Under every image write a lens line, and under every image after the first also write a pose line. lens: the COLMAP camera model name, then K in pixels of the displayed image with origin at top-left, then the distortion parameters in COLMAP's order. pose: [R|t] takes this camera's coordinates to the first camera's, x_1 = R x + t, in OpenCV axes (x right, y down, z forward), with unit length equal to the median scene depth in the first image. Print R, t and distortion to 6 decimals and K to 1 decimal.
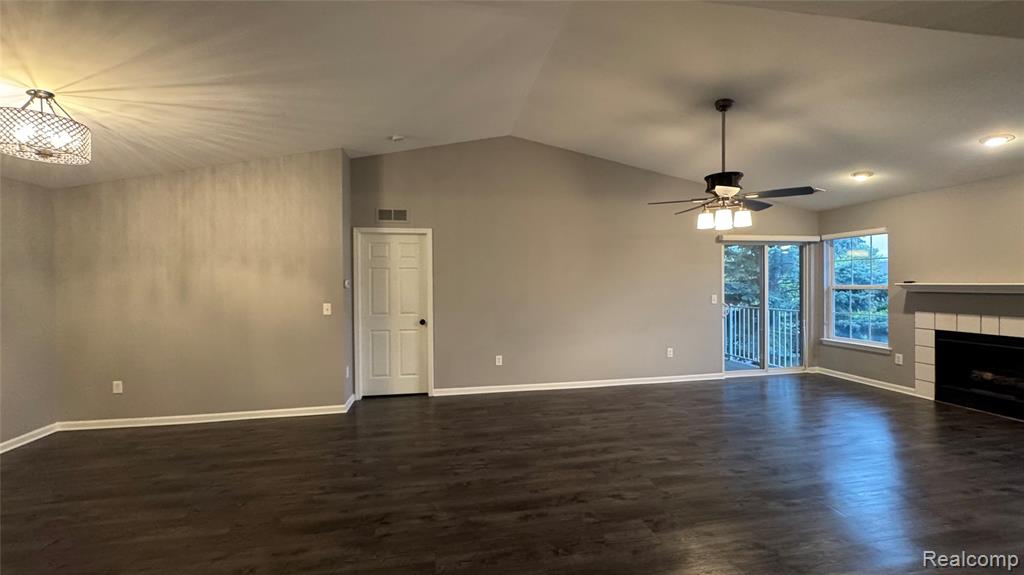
lens RADIAL K [[408.8, 0, 512.6], [0, 408.8, 285.5], [0, 0, 1]] dist [-0.004229, 0.000435]
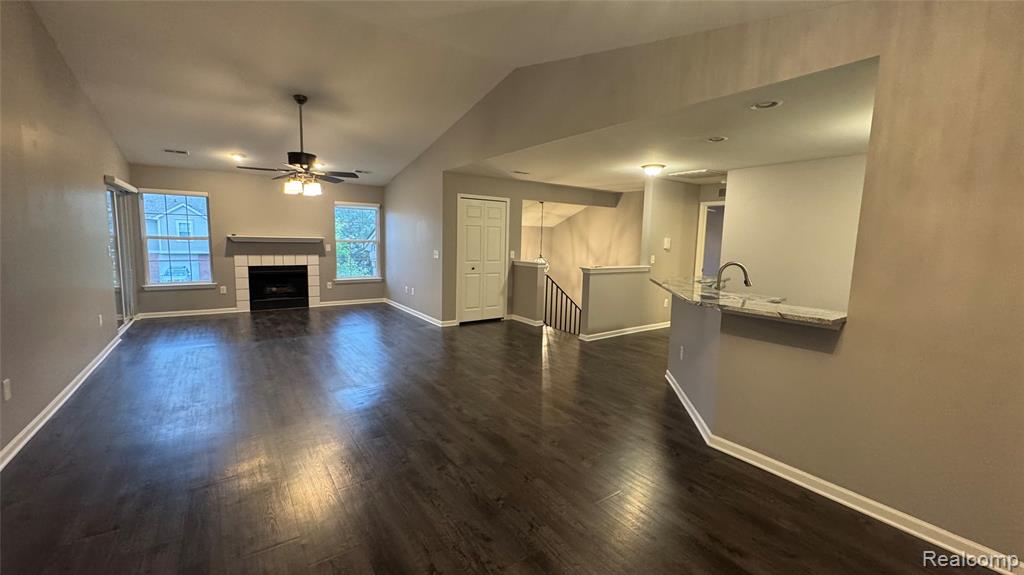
lens RADIAL K [[408.8, 0, 511.6], [0, 408.8, 287.1], [0, 0, 1]] dist [-0.004229, 0.000435]
pose [[-0.427594, -0.104733, 0.897883, -0.823095], [-0.013508, 0.993895, 0.109499, 0.004514], [-0.903870, 0.034693, -0.426398, 0.786559]]
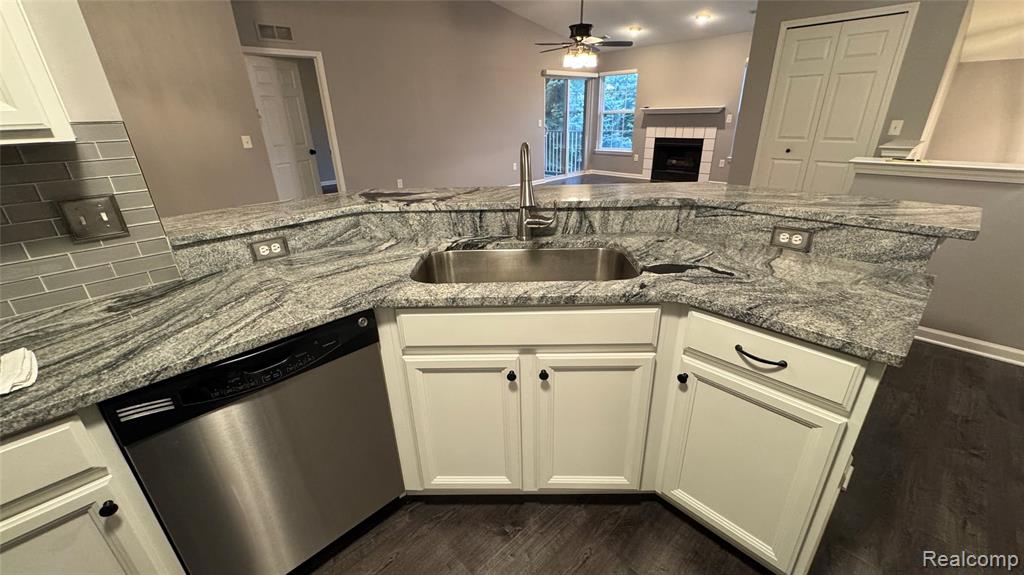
lens RADIAL K [[408.8, 0, 512.8], [0, 408.8, 286.2], [0, 0, 1]] dist [-0.004229, 0.000435]
pose [[0.831523, -0.228380, 0.506371, -0.498802], [0.021242, 0.923982, 0.381846, 0.017967], [-0.555084, -0.306758, 0.773163, -0.200919]]
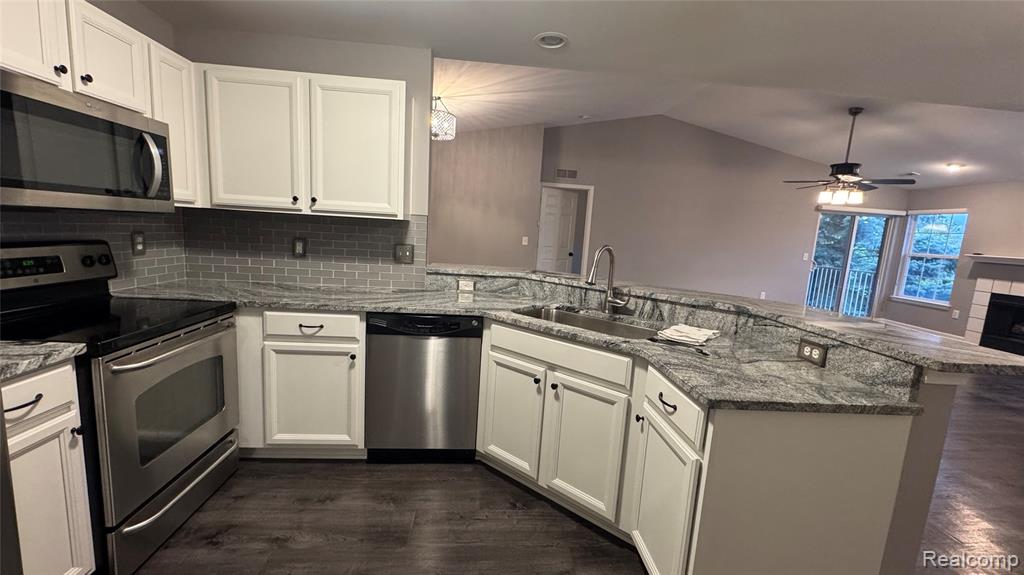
lens RADIAL K [[408.8, 0, 512.0], [0, 408.8, 285.3], [0, 0, 1]] dist [-0.004229, 0.000435]
pose [[0.993109, 0.083238, -0.082493, -0.370519], [-0.072068, 0.988866, 0.130193, 0.028782], [0.092412, -0.123351, 0.988051, -0.417194]]
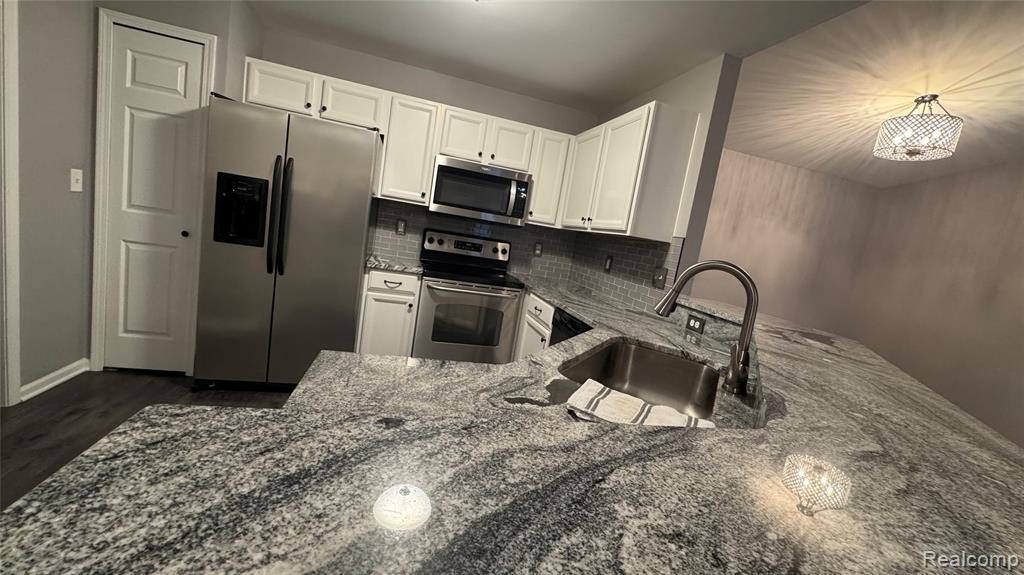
lens RADIAL K [[408.8, 0, 511.9], [0, 408.8, 285.1], [0, 0, 1]] dist [-0.004229, 0.000435]
pose [[0.082157, 0.157367, -0.984117, -0.040063], [-0.168843, 0.975379, 0.141874, 0.036855], [0.982213, 0.154505, 0.106704, -0.093382]]
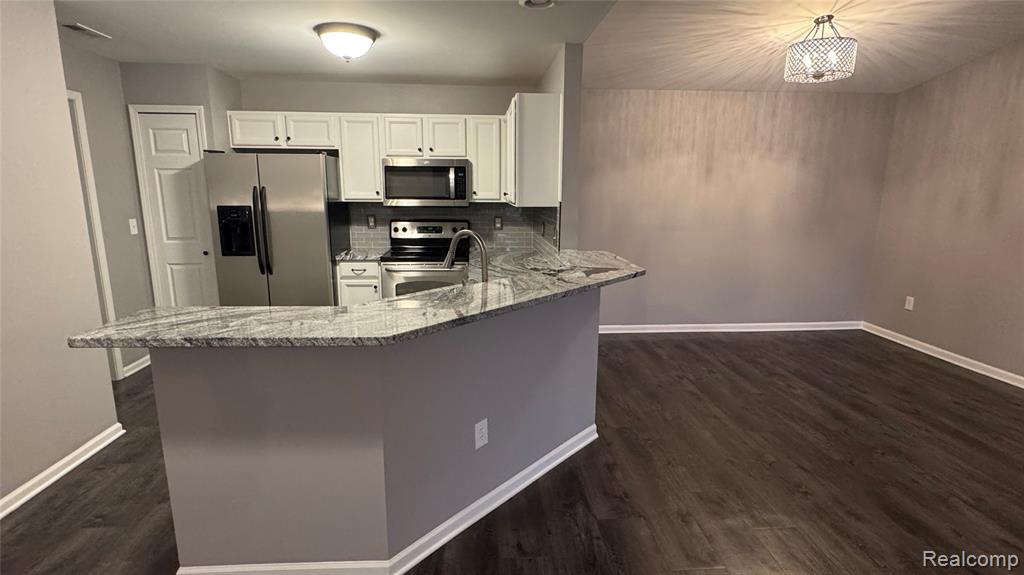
lens RADIAL K [[510.9, 0, 512.7], [0, 510.9, 286.5], [0, 0, 1]] dist [-0.002701, -0.000370]
pose [[-0.098076, 0.202585, -0.974341, 0.246959], [-0.011875, 0.978753, 0.204697, -0.017830], [0.995108, 0.031646, -0.093587, 0.177538]]
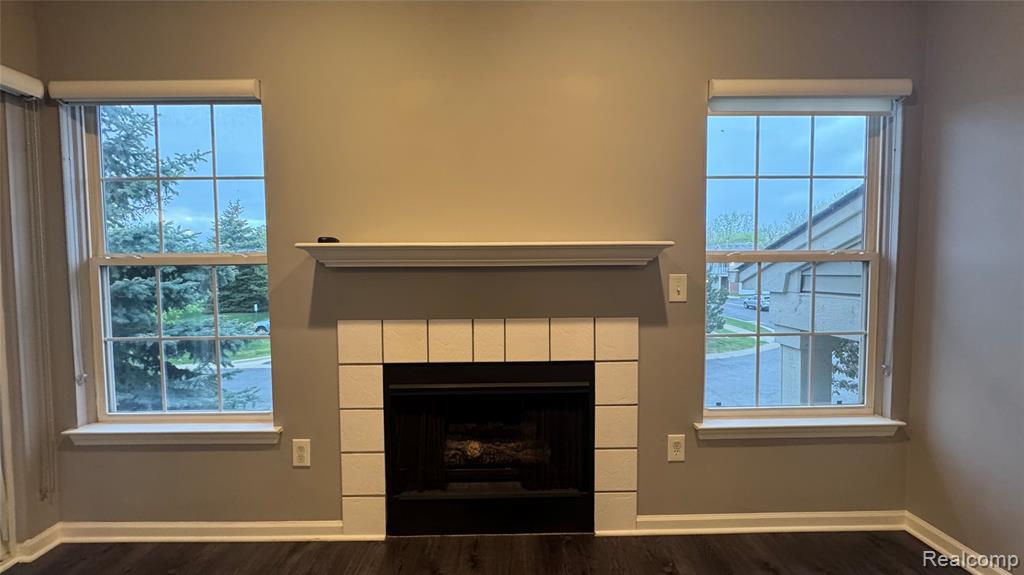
lens RADIAL K [[408.8, 0, 510.3], [0, 408.8, 286.9], [0, 0, 1]] dist [-0.004229, 0.000435]
pose [[0.159520, -0.038321, 0.986451, 0.694723], [0.010207, 0.999257, 0.037168, 0.022056], [-0.987142, 0.004140, 0.159793, 0.845029]]
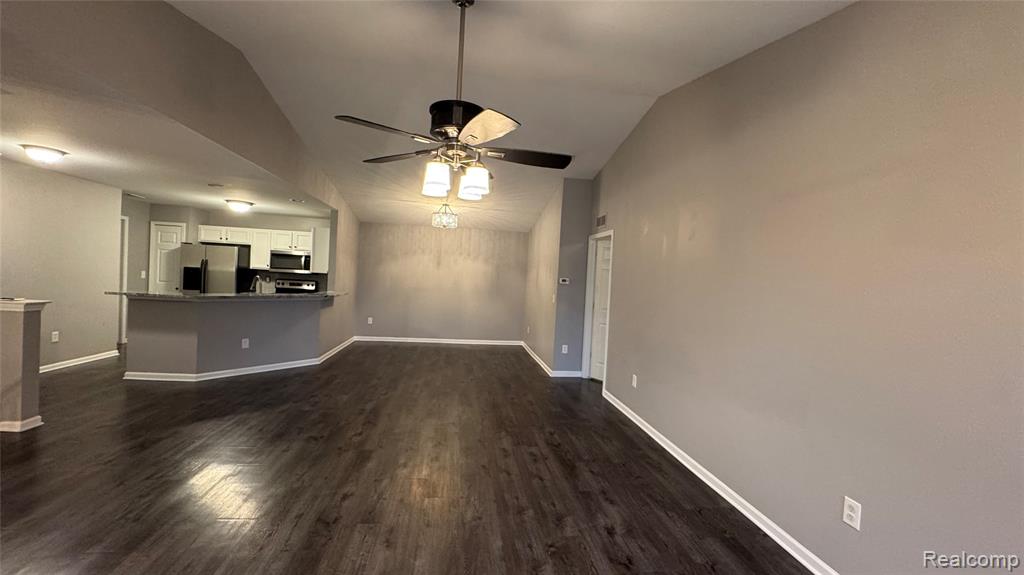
lens RADIAL K [[408.8, 0, 512.8], [0, 408.8, 287.2], [0, 0, 1]] dist [-0.004229, 0.000435]
pose [[-0.041376, 0.035661, -0.998507, 0.936306], [-0.060095, 0.997465, 0.038114, -0.025437], [0.997335, 0.061582, -0.039128, 0.920695]]
